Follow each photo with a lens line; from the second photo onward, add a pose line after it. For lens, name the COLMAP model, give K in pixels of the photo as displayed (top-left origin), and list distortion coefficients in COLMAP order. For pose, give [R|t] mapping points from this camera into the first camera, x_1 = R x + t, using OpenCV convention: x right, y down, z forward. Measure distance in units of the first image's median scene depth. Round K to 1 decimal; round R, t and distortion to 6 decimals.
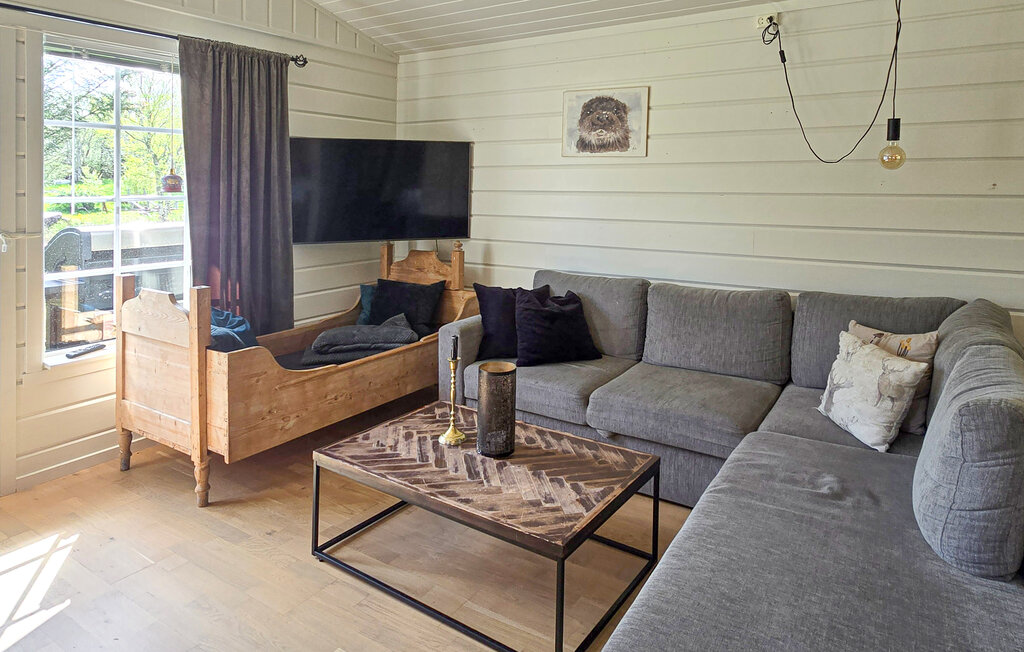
lens RADIAL K [[621.5, 0, 527.2], [0, 621.5, 324.7], [0, 0, 1]] dist [0.003176, -0.015923]
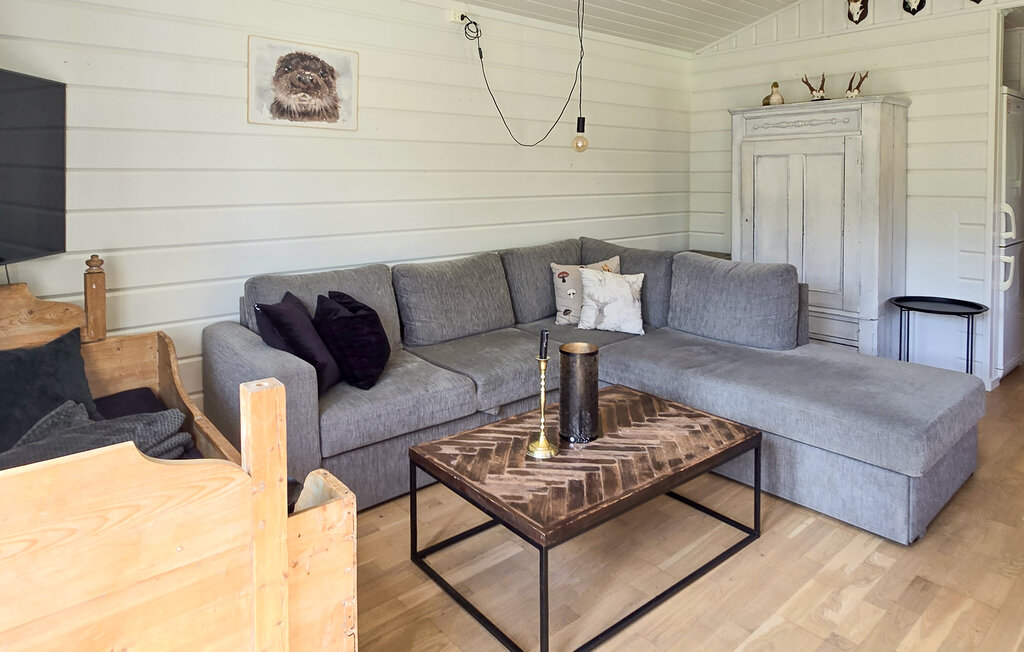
lens RADIAL K [[621.5, 0, 527.2], [0, 621.5, 324.7], [0, 0, 1]] dist [0.003176, -0.015923]
pose [[0.271498, -0.225412, 0.935670, -0.651103], [0.213122, 0.962132, 0.169947, -0.099017], [-0.938546, 0.153271, 0.309257, 0.528289]]
